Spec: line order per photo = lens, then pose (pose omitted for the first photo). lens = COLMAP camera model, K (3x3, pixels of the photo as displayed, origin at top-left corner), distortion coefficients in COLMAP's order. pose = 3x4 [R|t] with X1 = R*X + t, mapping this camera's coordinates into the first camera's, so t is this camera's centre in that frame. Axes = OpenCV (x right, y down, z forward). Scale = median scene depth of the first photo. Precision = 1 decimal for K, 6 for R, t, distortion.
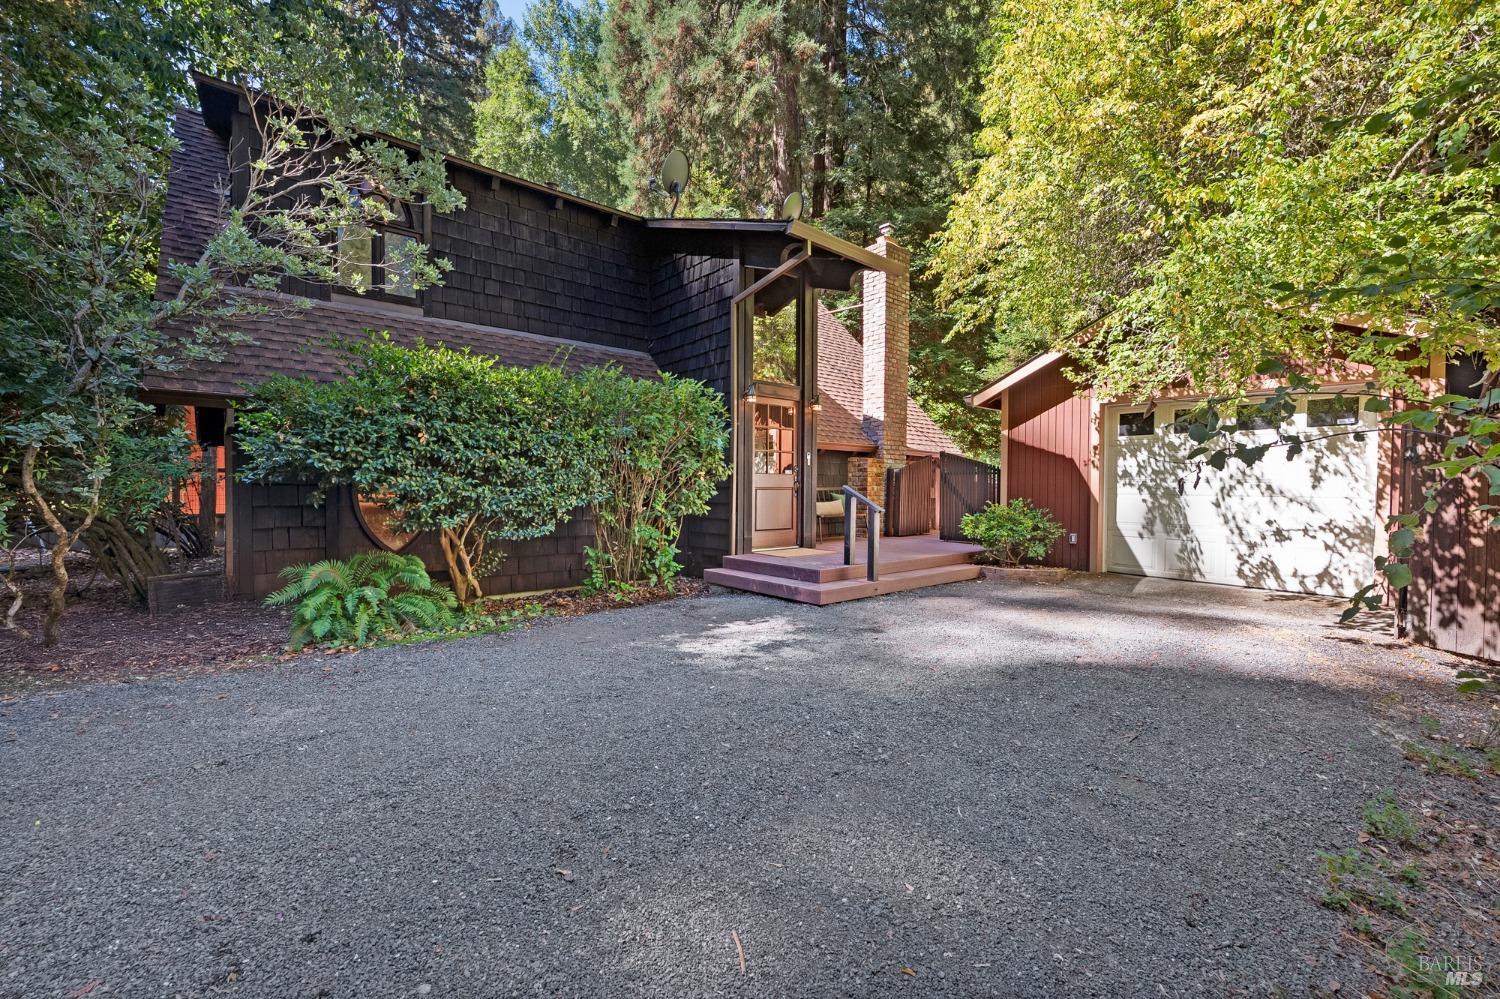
lens RADIAL K [[590.0, 0, 750.0], [0, 590.0, 499.5], [0, 0, 1]] dist [-0.001829, 0.000115]
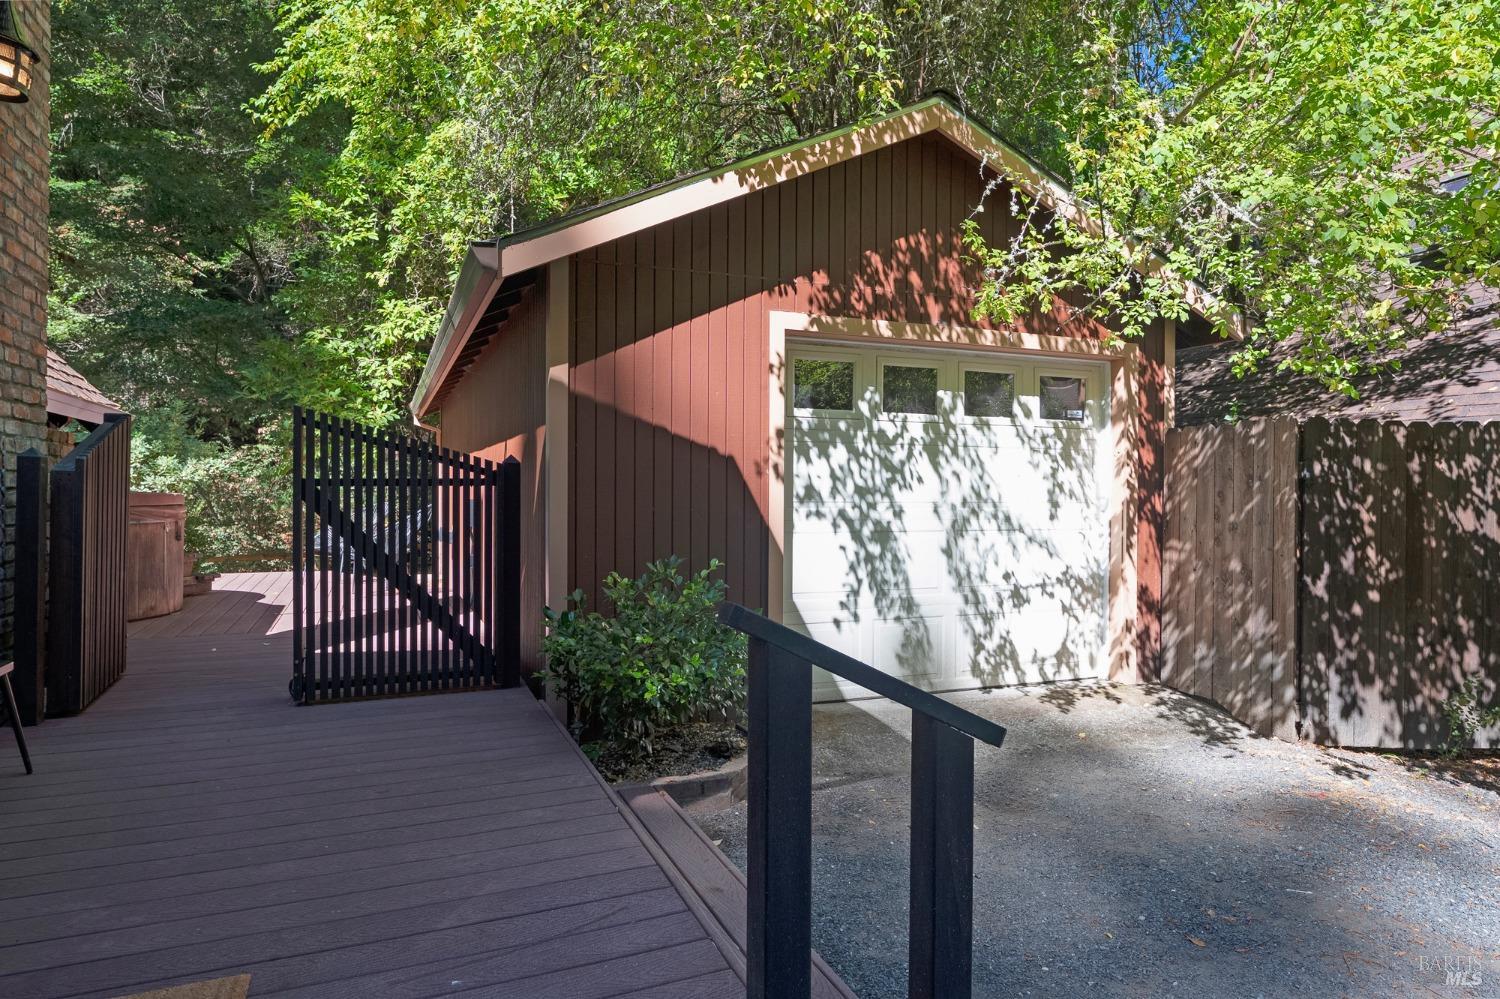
lens RADIAL K [[895.7, 0, 750.0], [0, 895.7, 499.5], [0, 0, 1]] dist [0.035195, 0.000154]
pose [[0.289381, -0.016053, 0.957079, -0.097503], [0.021372, 0.999718, 0.010306, -0.084599], [-0.956975, 0.017472, 0.289643, 1.533515]]
